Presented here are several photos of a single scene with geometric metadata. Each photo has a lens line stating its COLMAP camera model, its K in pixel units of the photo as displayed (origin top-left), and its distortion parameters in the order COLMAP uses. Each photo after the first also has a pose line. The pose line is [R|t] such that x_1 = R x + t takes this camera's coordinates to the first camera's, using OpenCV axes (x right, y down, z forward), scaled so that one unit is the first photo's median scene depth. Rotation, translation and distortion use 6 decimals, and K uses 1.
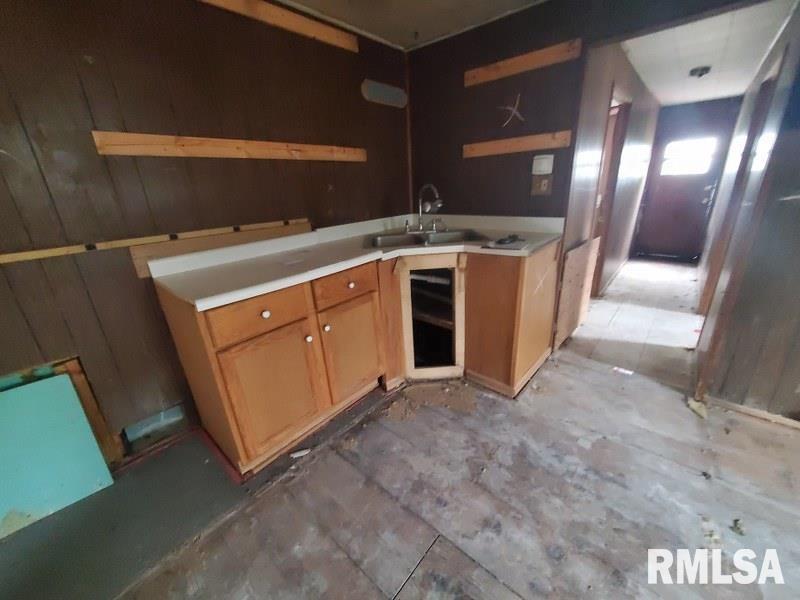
lens RADIAL K [[305.8, 0, 400.0], [0, 305.8, 300.0], [0, 0, 1]] dist [-0.000068, -0.000057]
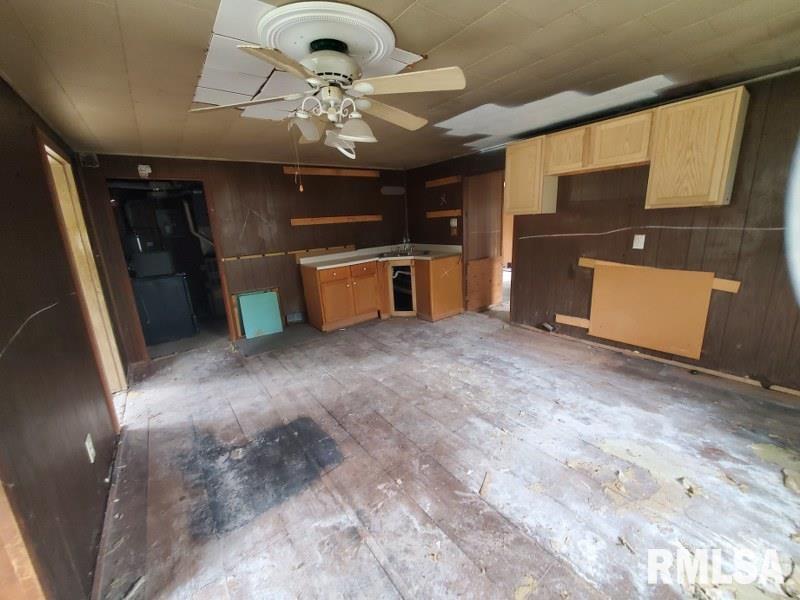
lens RADIAL K [[305.8, 0, 400.0], [0, 305.8, 300.0], [0, 0, 1]] dist [-0.000068, -0.000057]
pose [[0.977208, 0.041834, -0.208120, 0.620282], [-0.060959, 0.994399, -0.086344, 0.378575], [0.203342, 0.097063, 0.974285, -1.338990]]
